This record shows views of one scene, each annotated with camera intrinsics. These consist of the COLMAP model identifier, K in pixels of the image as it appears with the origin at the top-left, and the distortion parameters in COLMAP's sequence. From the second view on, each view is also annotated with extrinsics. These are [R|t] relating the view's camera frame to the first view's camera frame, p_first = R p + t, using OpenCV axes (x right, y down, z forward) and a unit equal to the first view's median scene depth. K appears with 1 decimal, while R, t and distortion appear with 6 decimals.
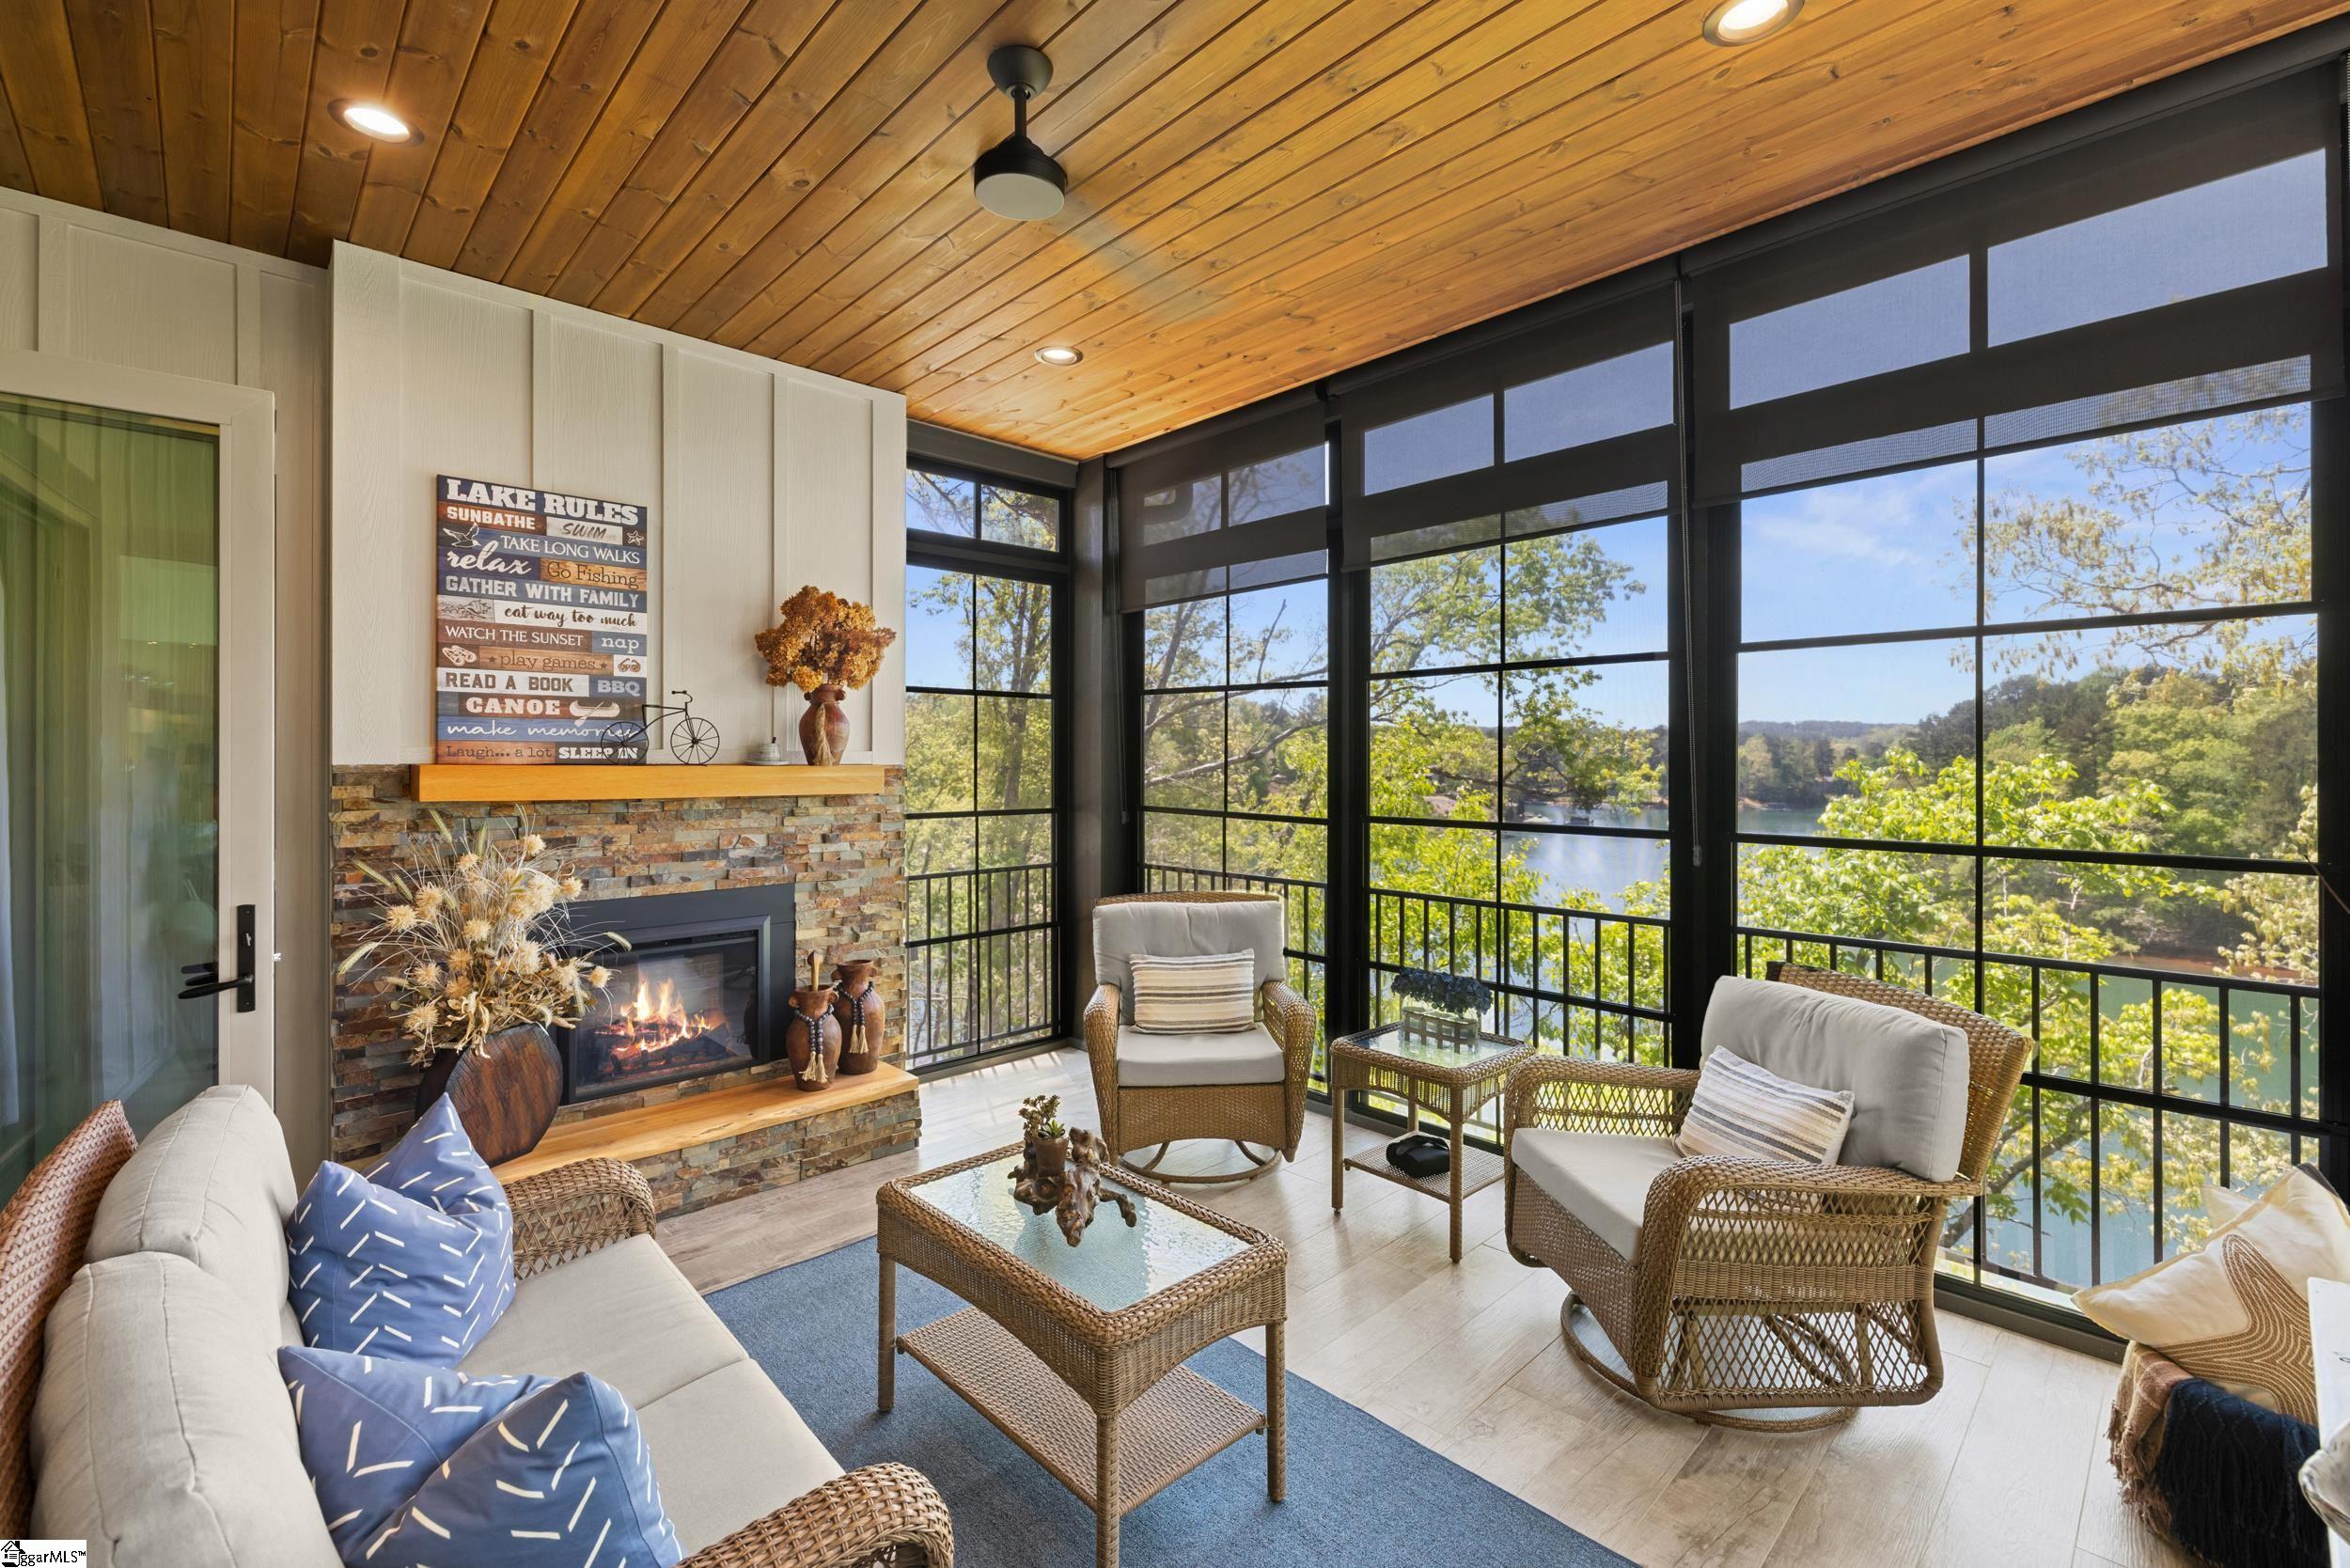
lens RADIAL K [[1007.9, 0, 1172.3], [0, 1007.9, 755.4], [0, 0, 1]] dist [0.000742, -0.000167]
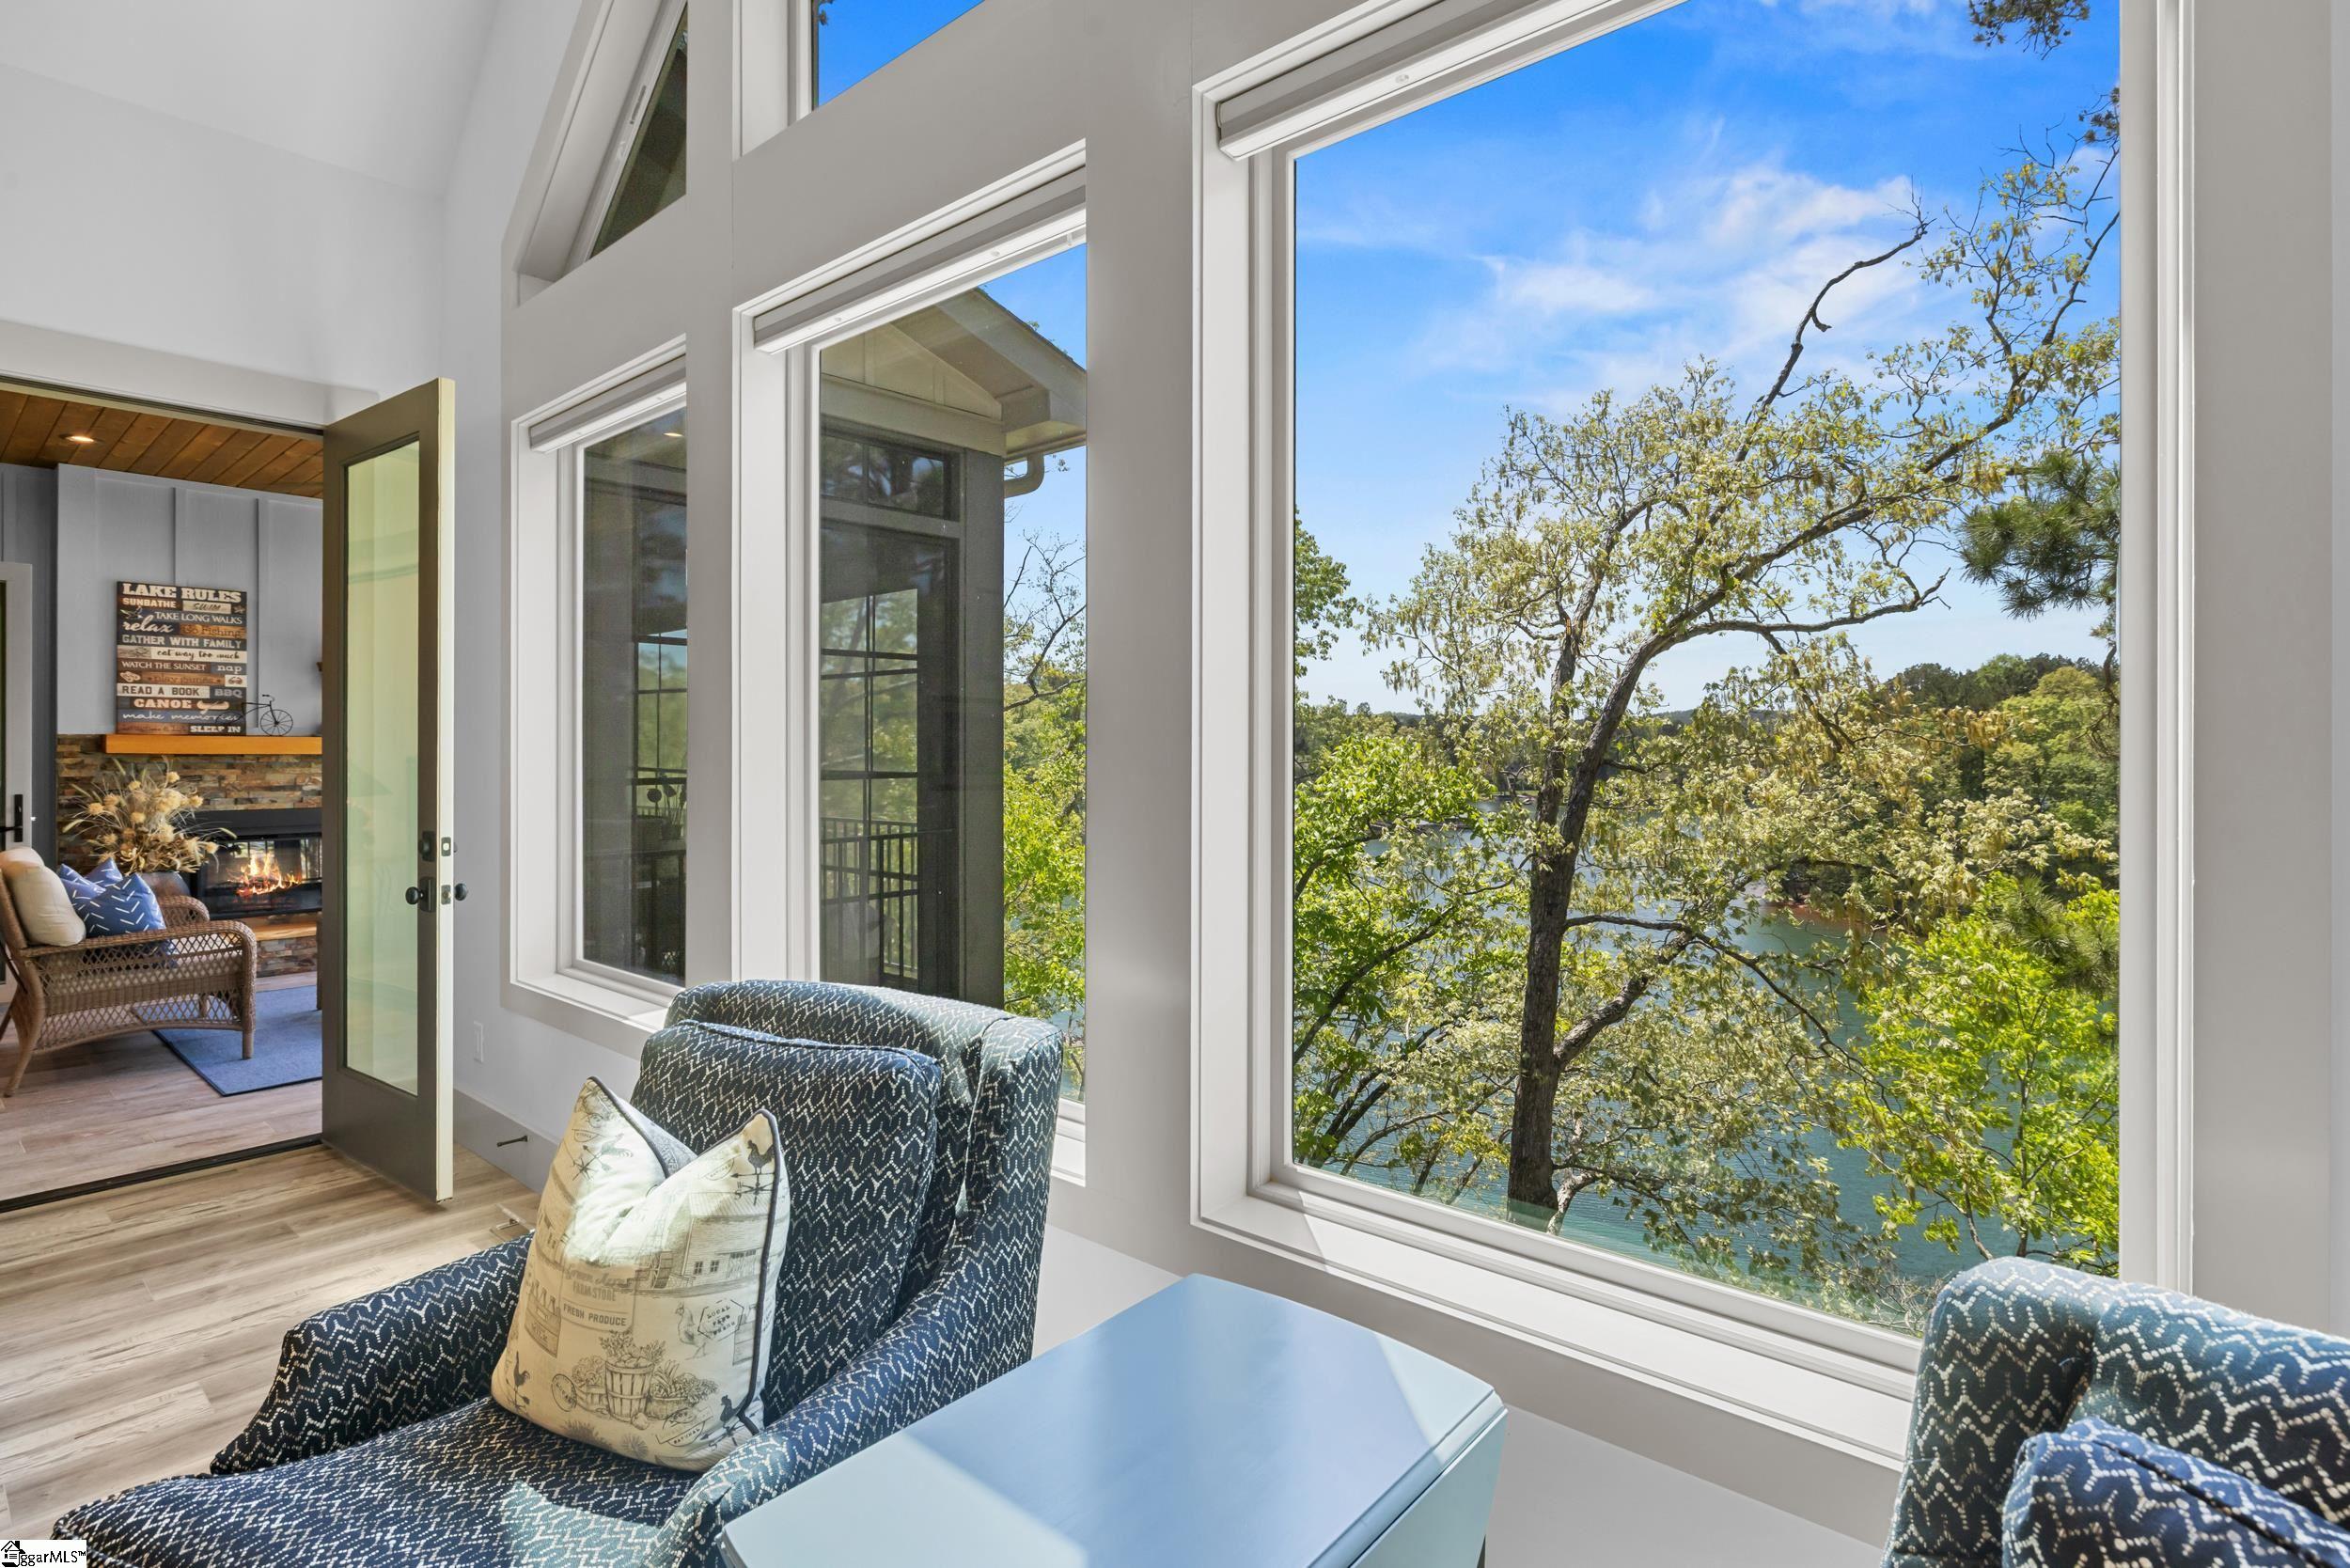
lens RADIAL K [[1142.7, 0, 1182.7], [0, 1142.7, 747.4], [0, 0, 1]] dist [-0.000115, 0.000083]
pose [[0.995208, 0.000629, 0.097780, 0.976675], [-0.000652, 1.000000, 0.000205, 0.029376], [-0.097780, -0.000268, 0.995208, -1.235580]]
